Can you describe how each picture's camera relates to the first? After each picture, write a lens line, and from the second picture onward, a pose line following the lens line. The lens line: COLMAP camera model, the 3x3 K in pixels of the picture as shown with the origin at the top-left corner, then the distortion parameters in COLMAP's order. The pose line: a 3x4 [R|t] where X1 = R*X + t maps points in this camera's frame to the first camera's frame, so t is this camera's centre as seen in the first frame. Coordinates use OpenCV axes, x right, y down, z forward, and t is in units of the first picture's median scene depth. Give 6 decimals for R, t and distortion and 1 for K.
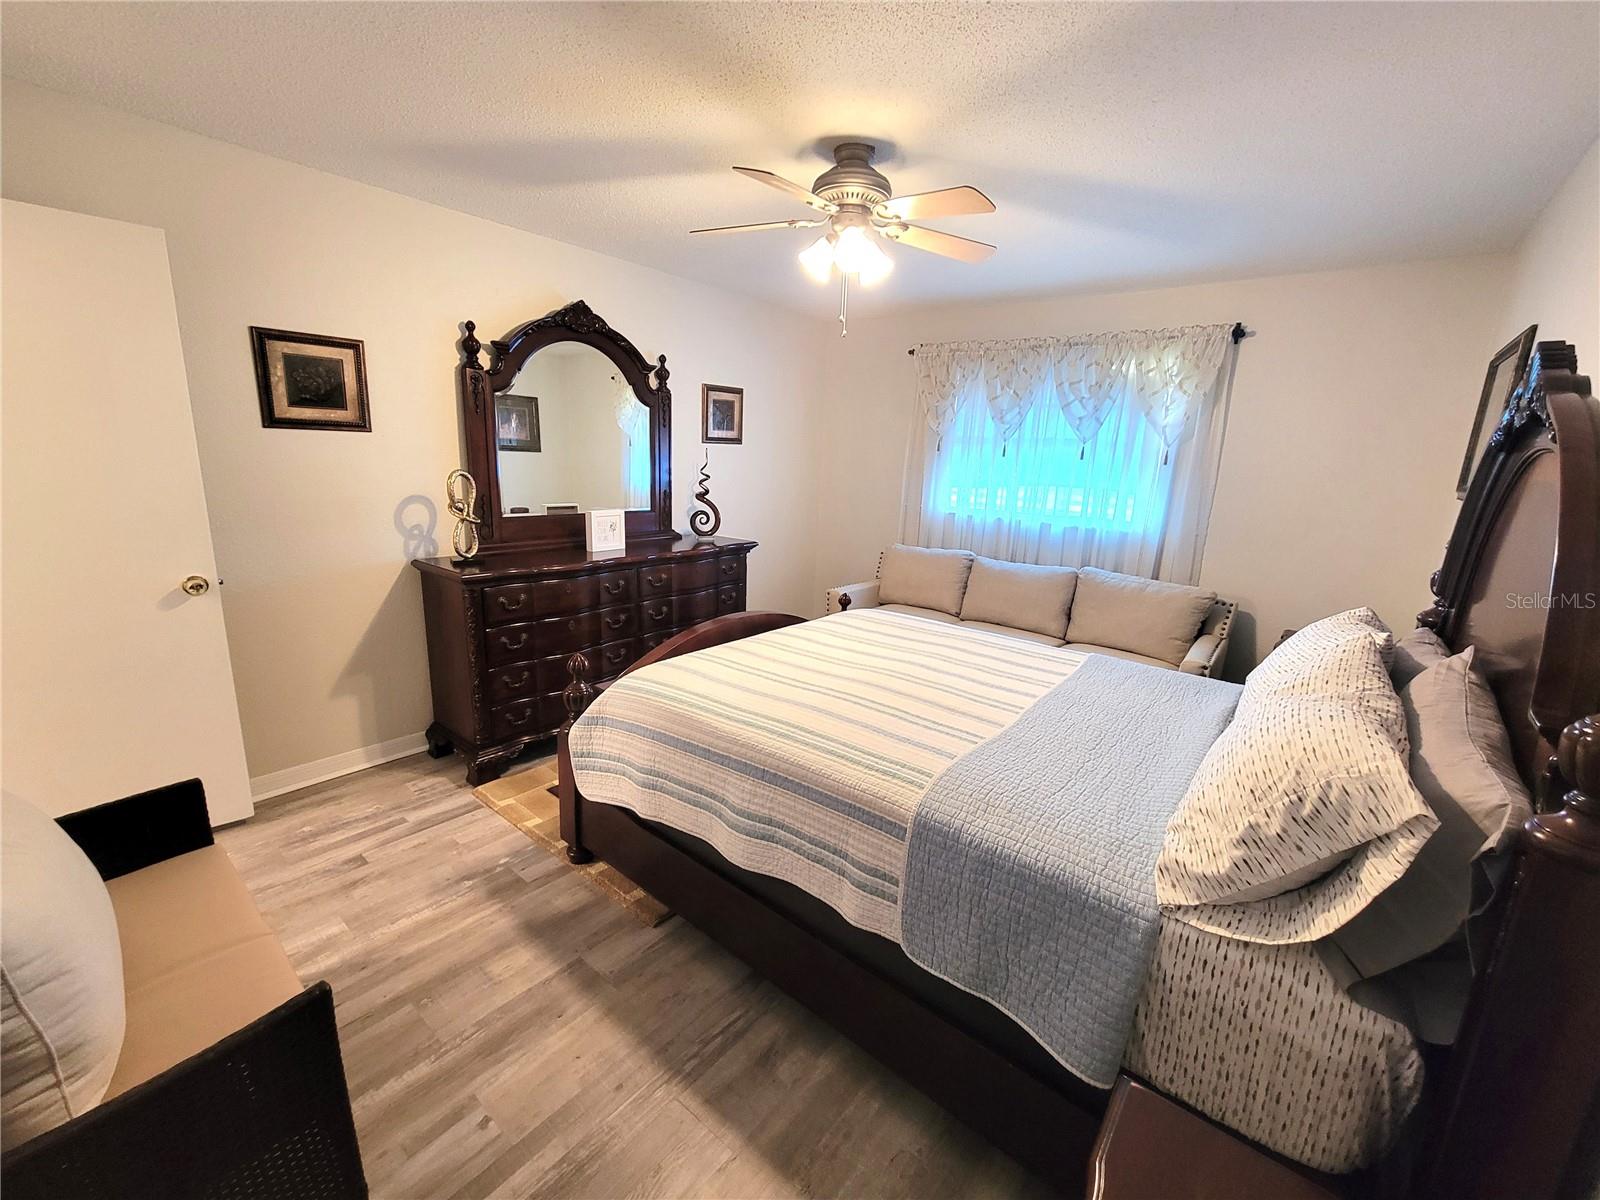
lens RADIAL K [[654.4, 0, 799.3], [0, 654.4, 598.1], [0, 0, 1]] dist [0.002522, -0.002711]
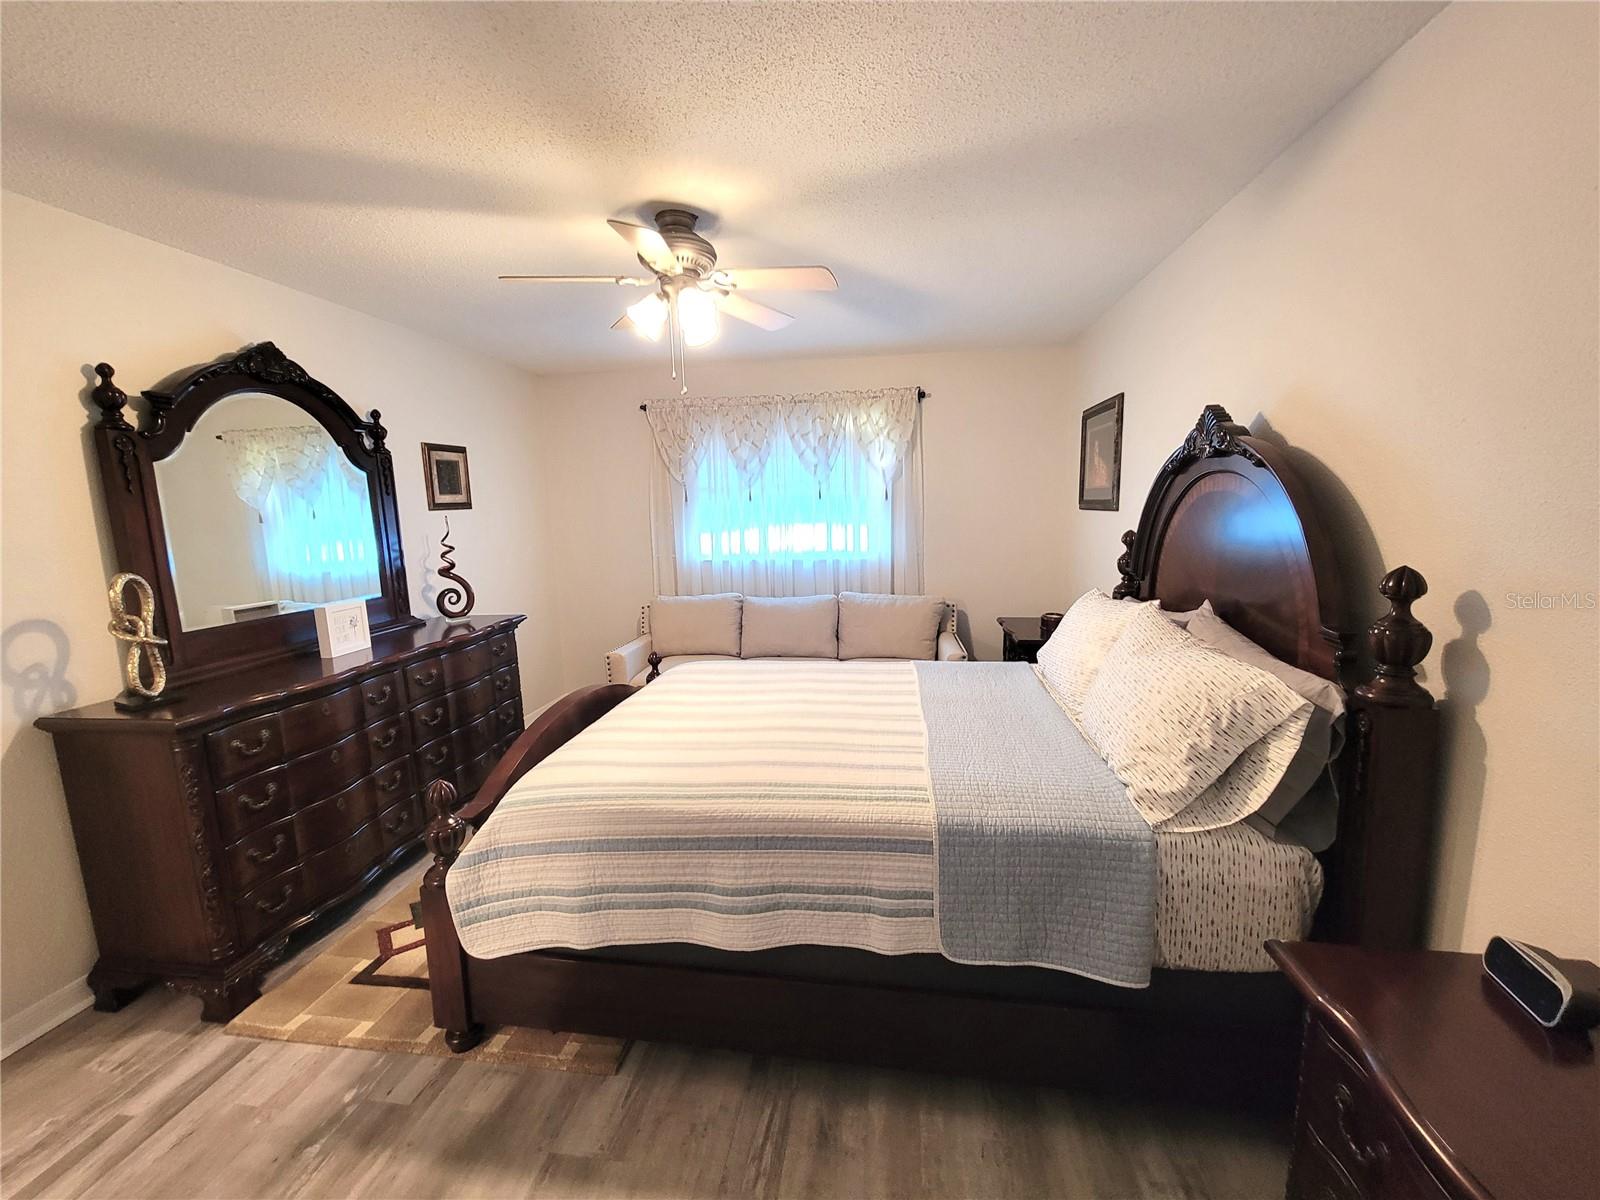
lens RADIAL K [[654.4, 0, 798.5], [0, 654.4, 597.3], [0, 0, 1]] dist [0.002522, -0.002711]
pose [[0.858458, -0.139181, 0.493637, -0.273036], [0.175616, 0.984062, -0.027948, -0.028890], [-0.481880, 0.110683, 0.869219, 0.066171]]
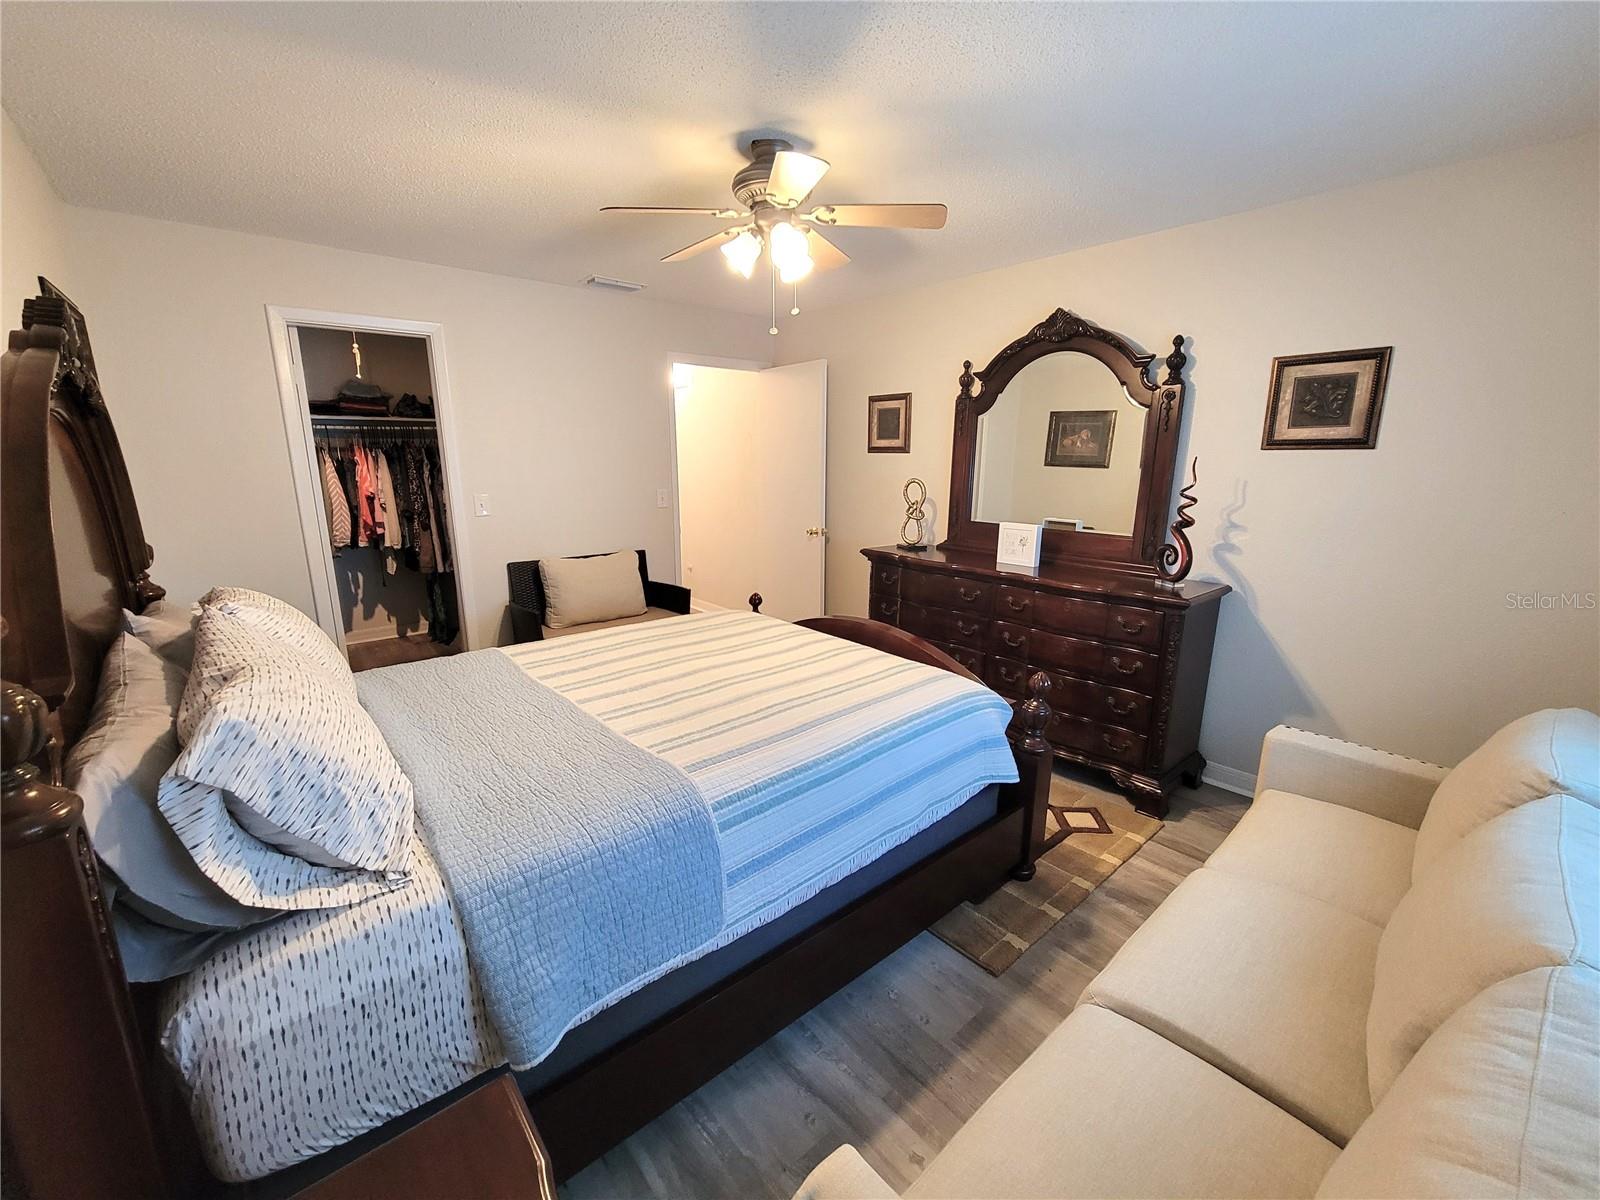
lens RADIAL K [[654.4, 0, 793.4], [0, 654.4, 586.4], [0, 0, 1]] dist [0.002522, -0.002711]
pose [[-0.184756, 0.163334, -0.969117, 0.936924], [-0.222742, 0.953473, 0.203162, -0.215366], [0.957210, 0.253398, -0.139778, 1.078995]]
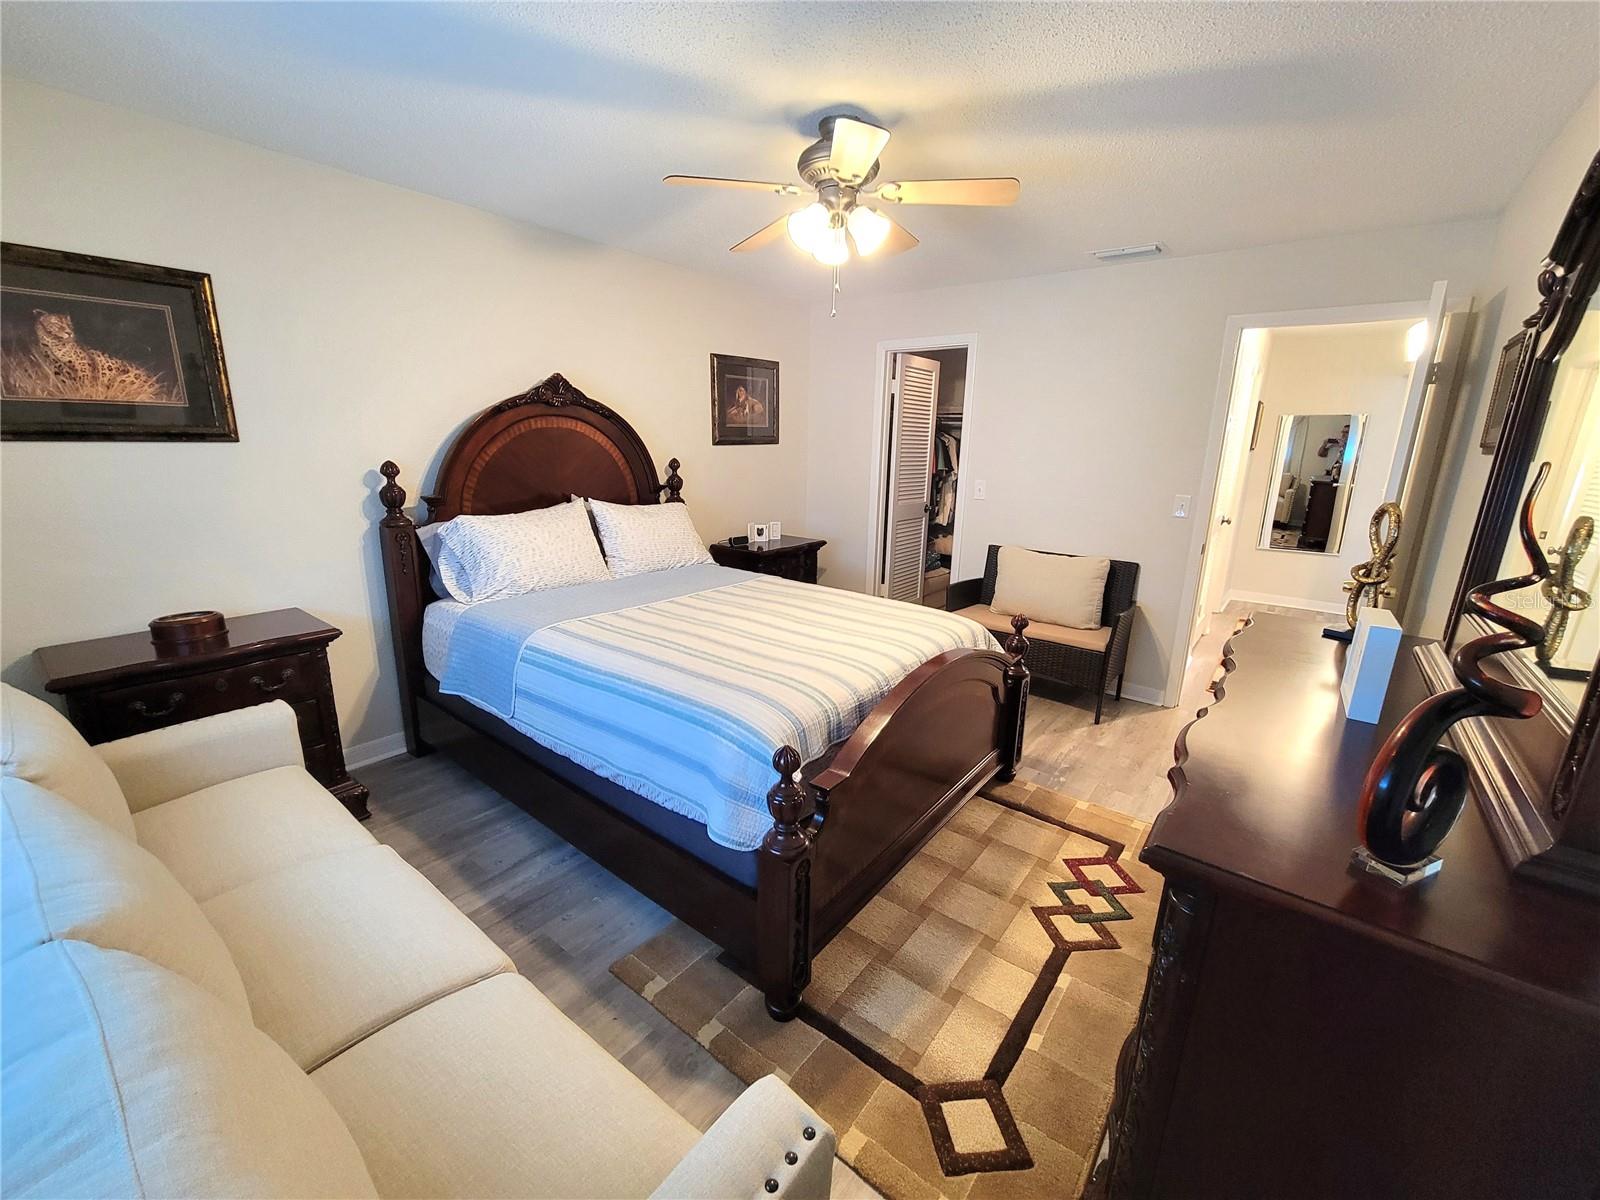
lens RADIAL K [[654.4, 0, 793.2], [0, 654.4, 606.3], [0, 0, 1]] dist [0.002522, -0.002711]
pose [[-0.997522, -0.060932, -0.035174, 0.113650], [-0.070269, 0.887611, 0.455202, -0.386293], [0.003484, 0.456546, -0.889693, 1.751264]]
